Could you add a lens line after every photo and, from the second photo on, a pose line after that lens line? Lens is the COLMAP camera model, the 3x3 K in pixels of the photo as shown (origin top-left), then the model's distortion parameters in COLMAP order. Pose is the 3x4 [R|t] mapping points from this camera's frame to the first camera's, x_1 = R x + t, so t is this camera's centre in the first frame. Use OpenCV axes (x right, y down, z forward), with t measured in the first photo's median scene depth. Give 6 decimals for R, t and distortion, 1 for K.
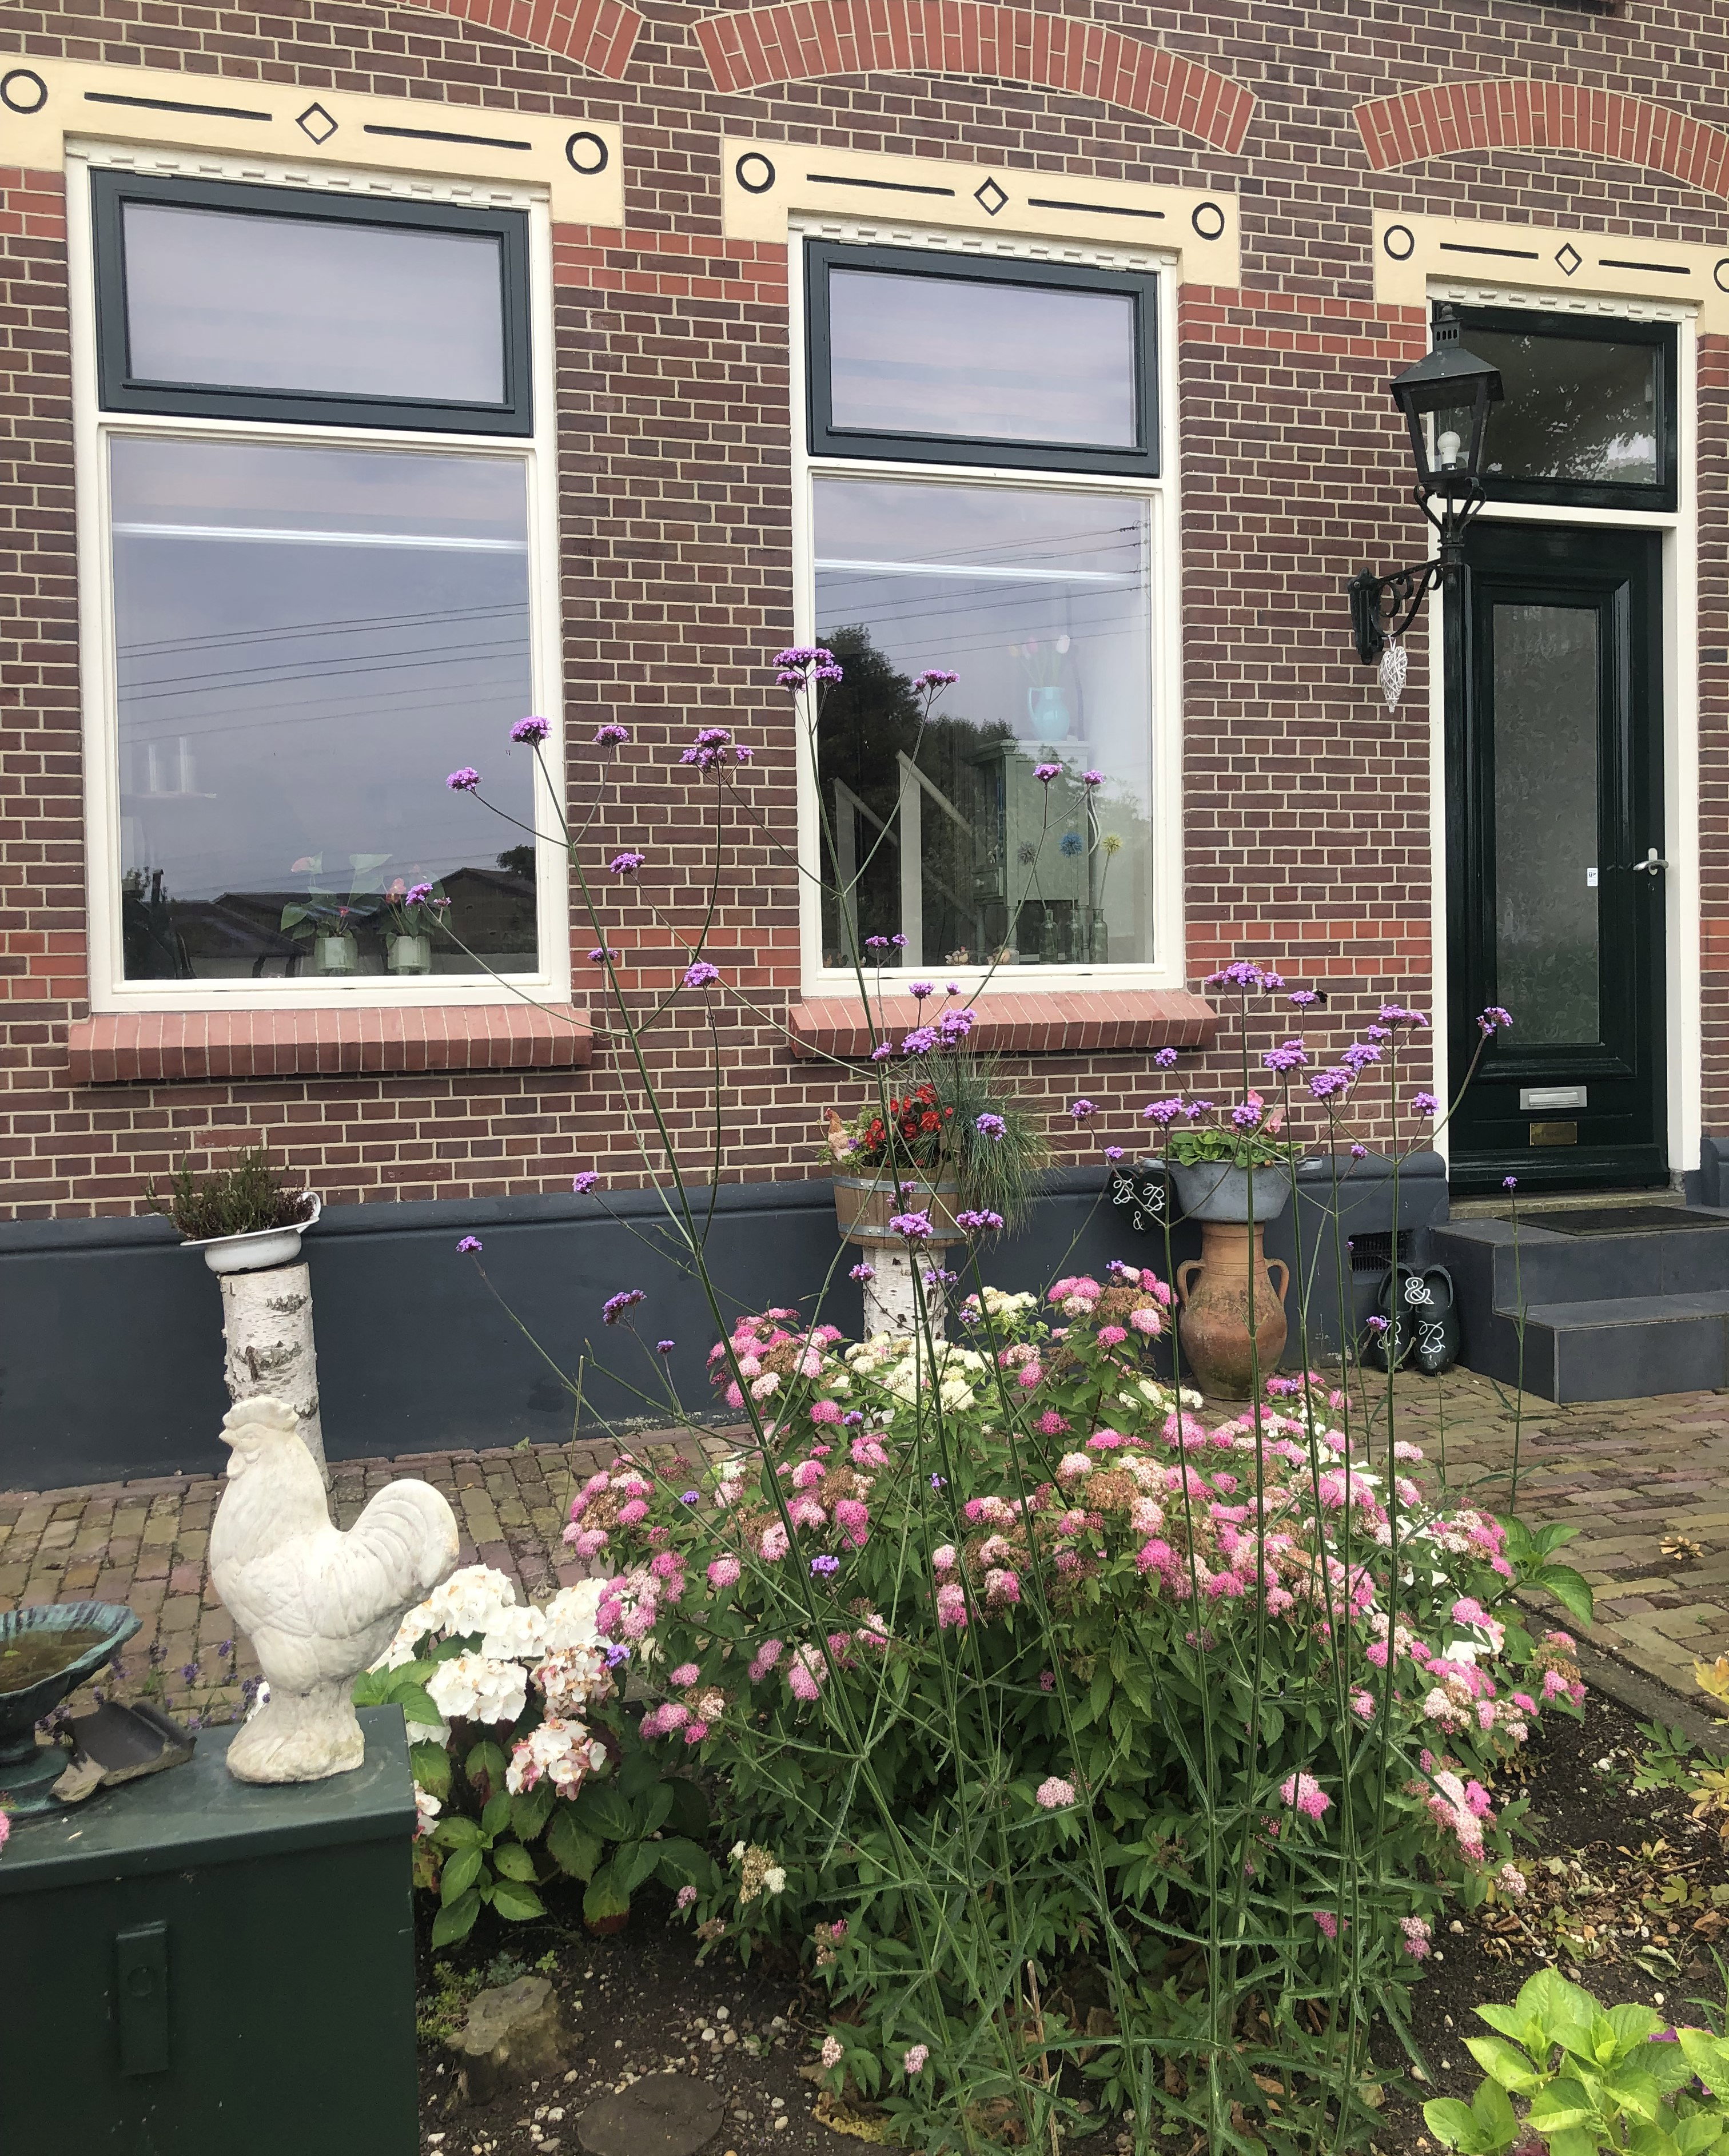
lens RADIAL K [[1872.6, 0, 856.9], [0, 1872.6, 1084.2], [0, 0, 1]] dist [0.004495, 0.002252]
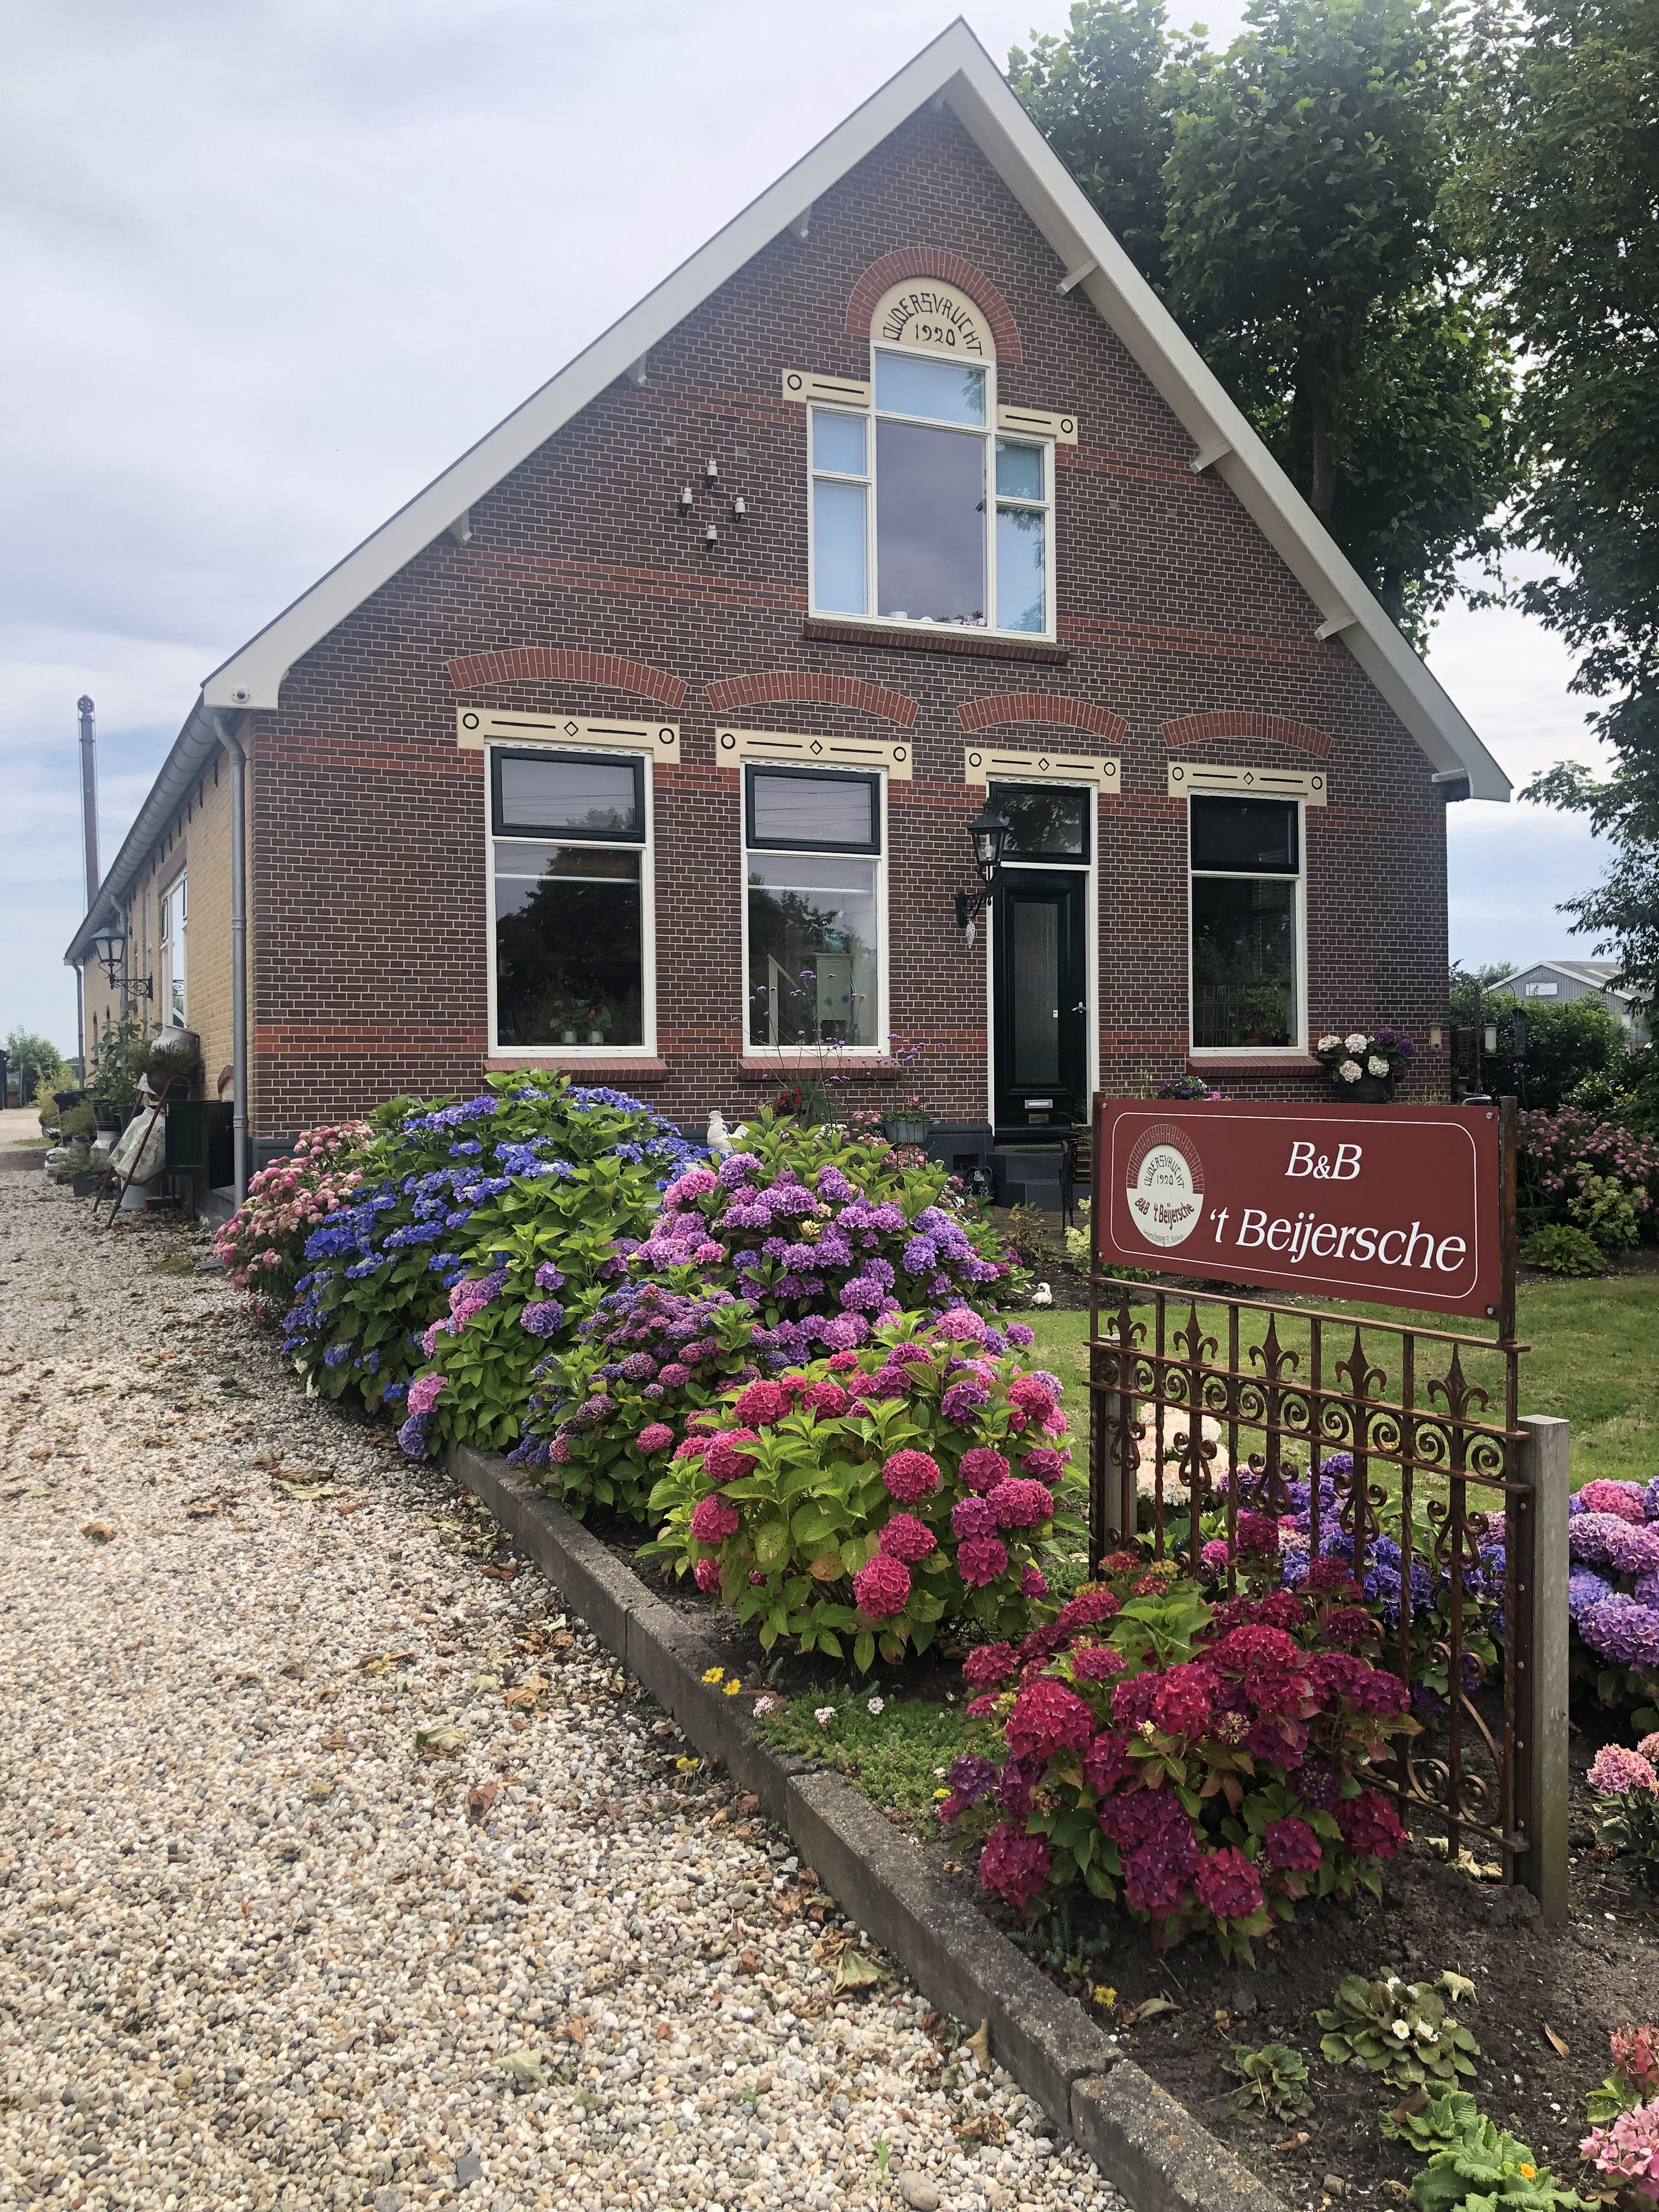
lens RADIAL K [[1799.5, 0, 831.6], [0, 1799.5, 1103.3], [0, 0, 1]] dist [0.001283, 0.000235]
pose [[0.991055, 0.011117, 0.132988, -0.224783], [-0.006829, 0.999443, -0.032658, 0.092704], [-0.133277, 0.031457, 0.990579, -1.398409]]
